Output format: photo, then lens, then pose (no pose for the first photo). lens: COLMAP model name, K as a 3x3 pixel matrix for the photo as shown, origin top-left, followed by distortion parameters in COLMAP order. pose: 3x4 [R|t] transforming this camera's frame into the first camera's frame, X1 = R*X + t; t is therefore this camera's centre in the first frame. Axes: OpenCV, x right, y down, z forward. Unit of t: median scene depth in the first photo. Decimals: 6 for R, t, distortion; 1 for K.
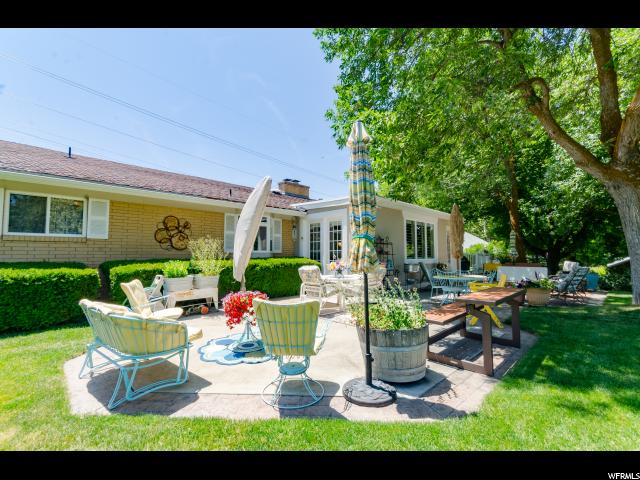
lens RADIAL K [[286.8, 0, 322.7], [0, 286.8, 240.0], [0, 0, 1]] dist [0.001199, -0.000222]
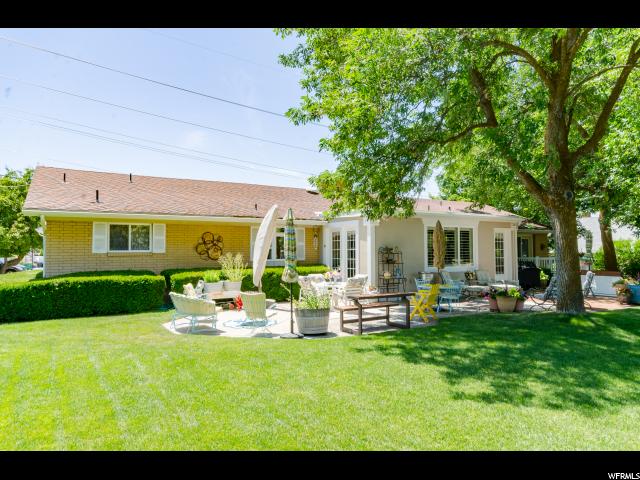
lens RADIAL K [[445.6, 0, 319.3], [0, 445.6, 239.8], [0, 0, 1]] dist [0.001653, 0.000777]
pose [[0.970610, -0.006689, -0.240564, 0.487705], [0.013816, 0.999514, 0.027952, -0.121609], [0.240260, -0.030454, 0.970231, -0.912822]]
